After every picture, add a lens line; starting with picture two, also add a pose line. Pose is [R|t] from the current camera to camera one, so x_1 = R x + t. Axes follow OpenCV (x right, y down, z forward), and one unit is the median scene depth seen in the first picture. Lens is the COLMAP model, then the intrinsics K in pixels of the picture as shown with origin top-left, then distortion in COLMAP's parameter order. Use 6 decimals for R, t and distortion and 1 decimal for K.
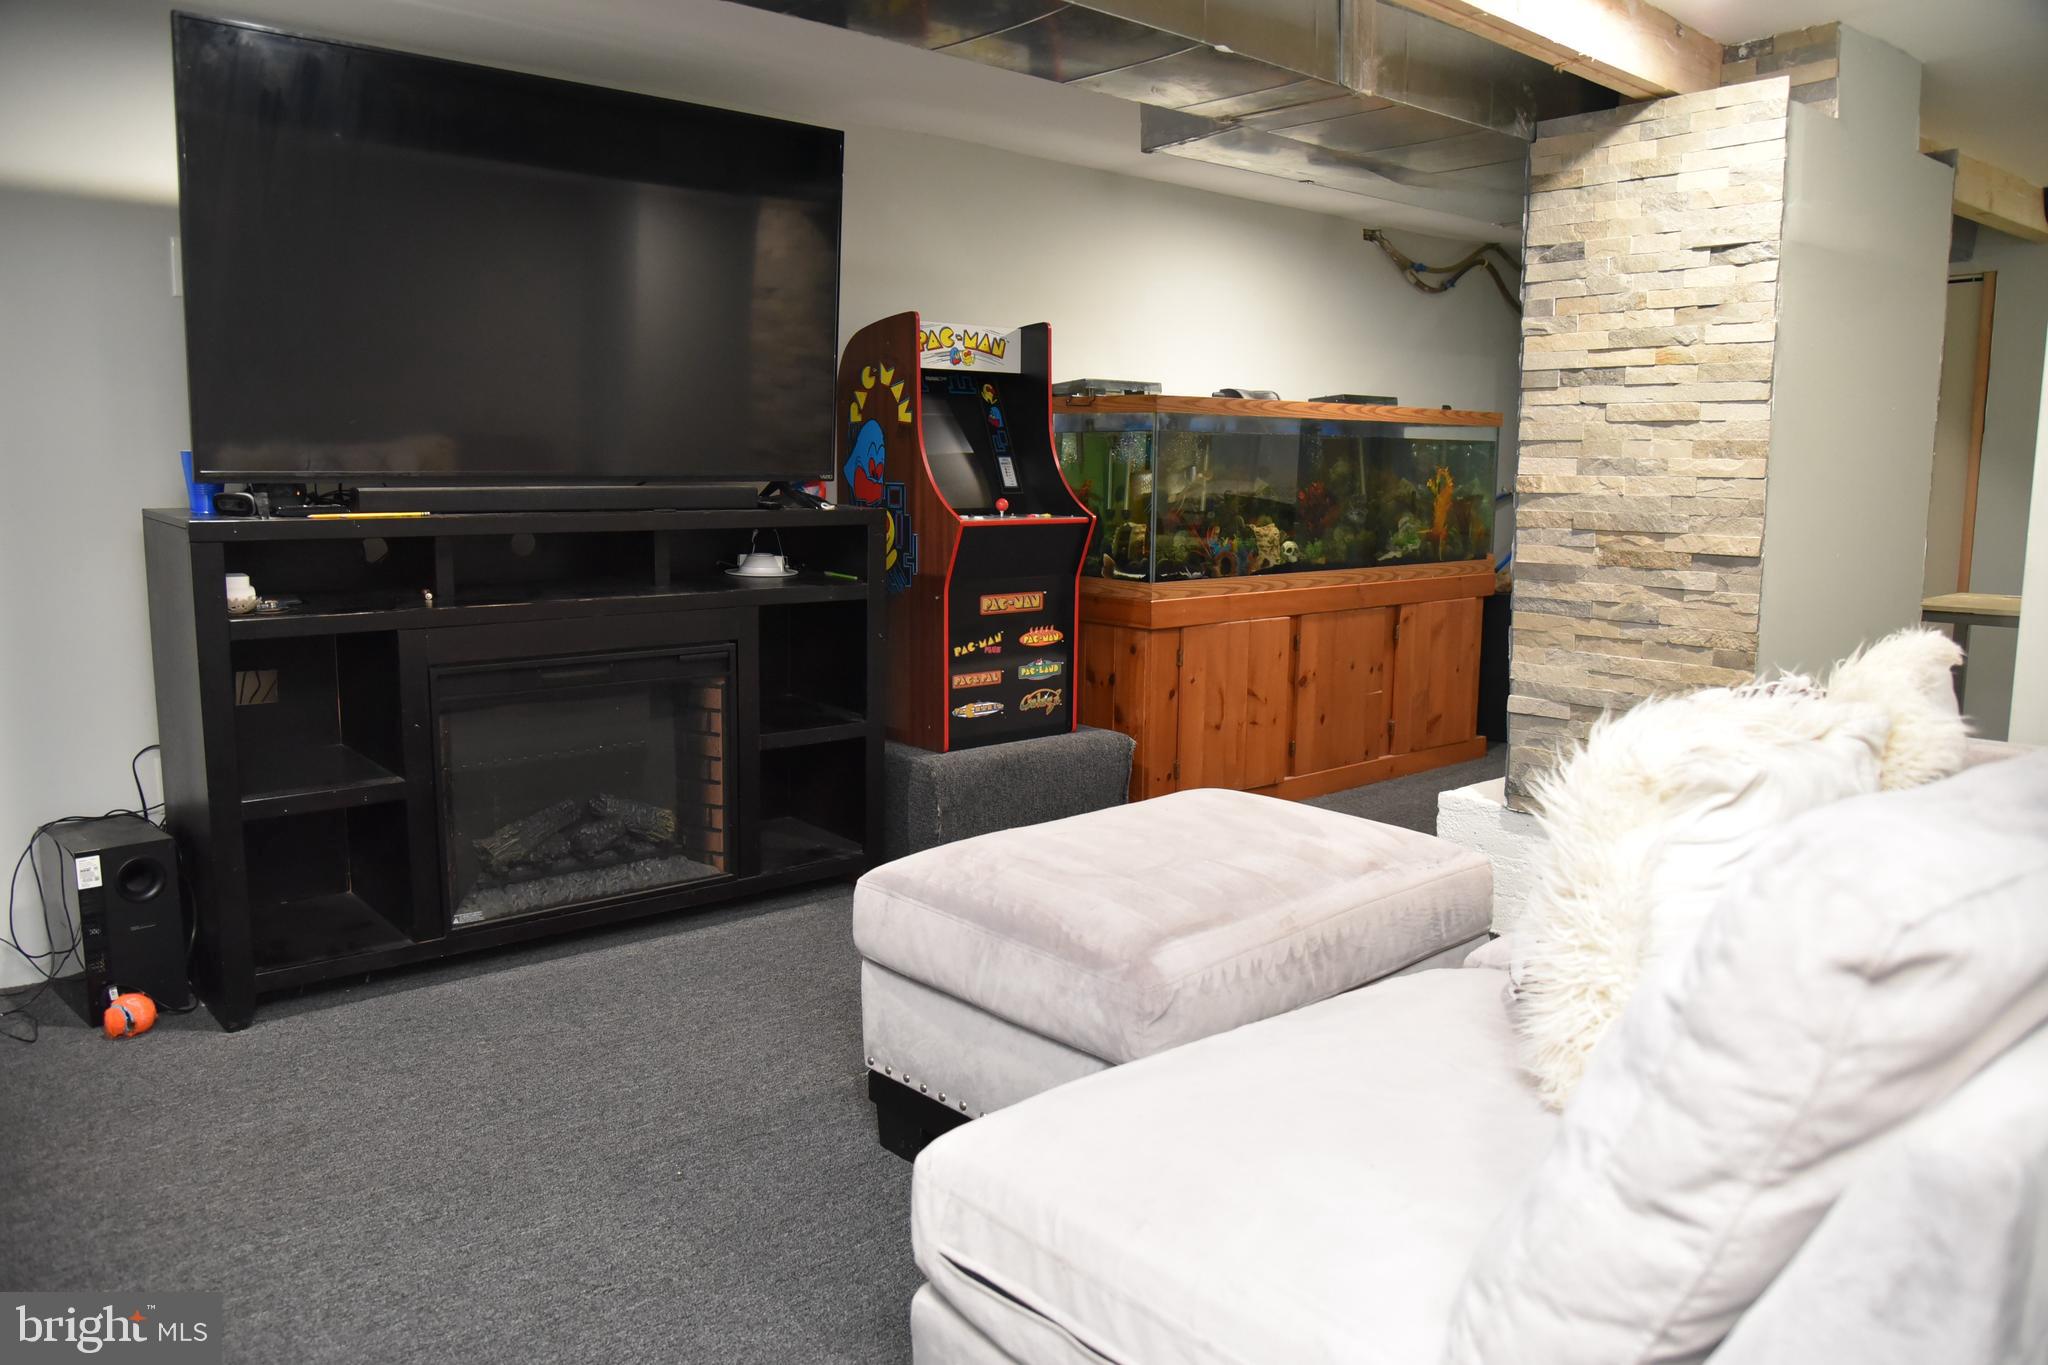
lens RADIAL K [[1438.7, 0, 1013.5], [0, 1438.7, 686.4], [0, 0, 1]] dist [-0.095429, 0.049390]
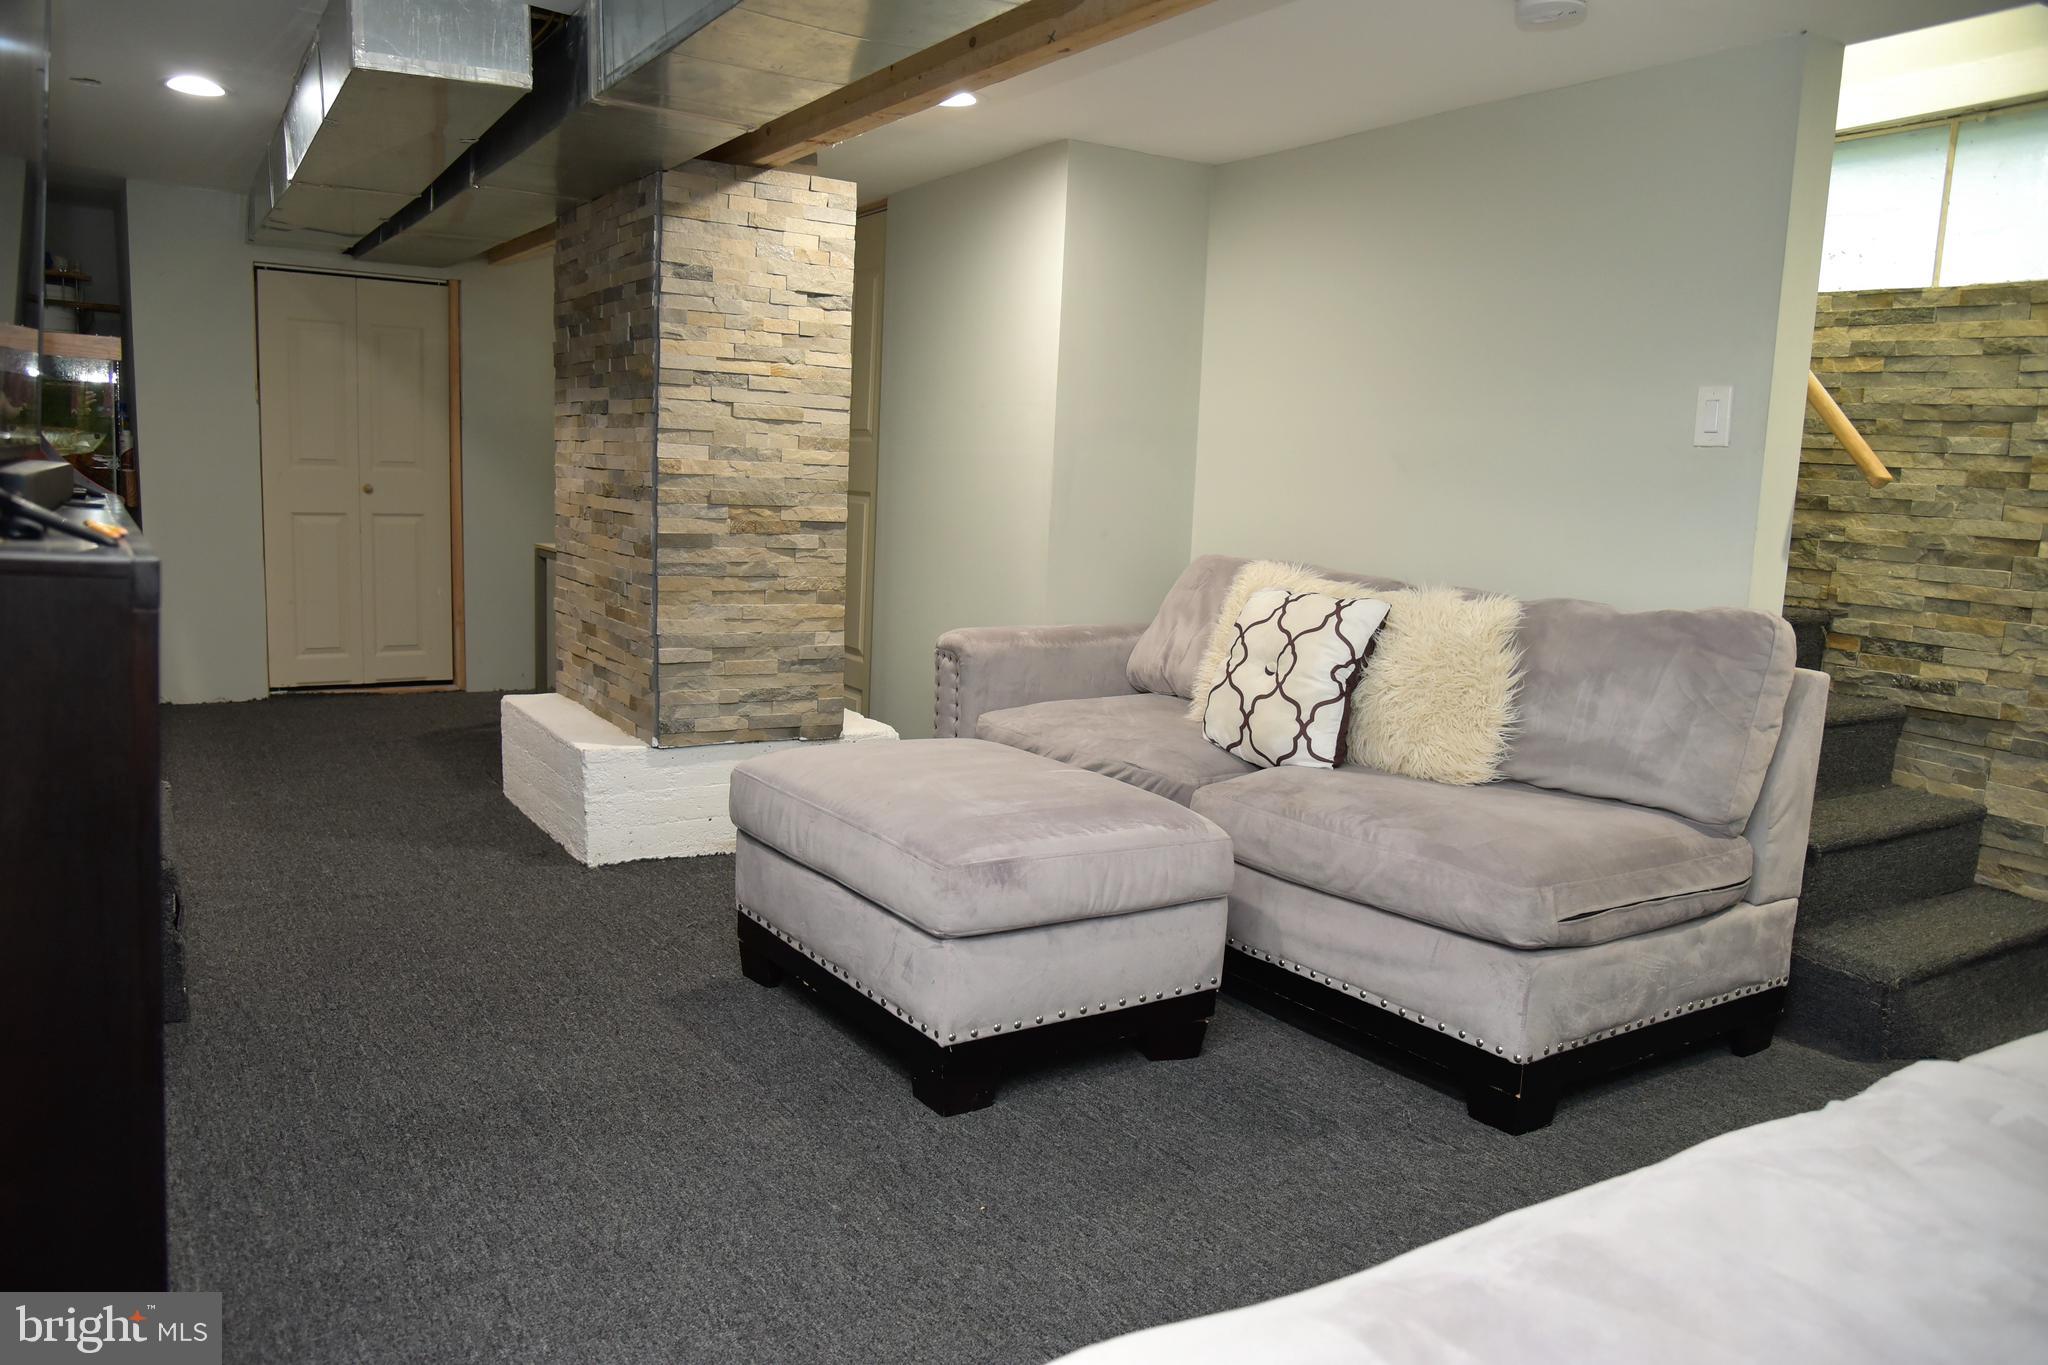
lens RADIAL K [[1438.7, 0, 1010.2], [0, 1438.7, 679.2], [0, 0, 1]] dist [-0.095429, 0.049390]
pose [[0.152882, -0.131872, 0.979406, -0.801889], [0.104030, 0.987698, 0.116749, -0.081220], [-0.982754, 0.084039, 0.164720, 0.572855]]
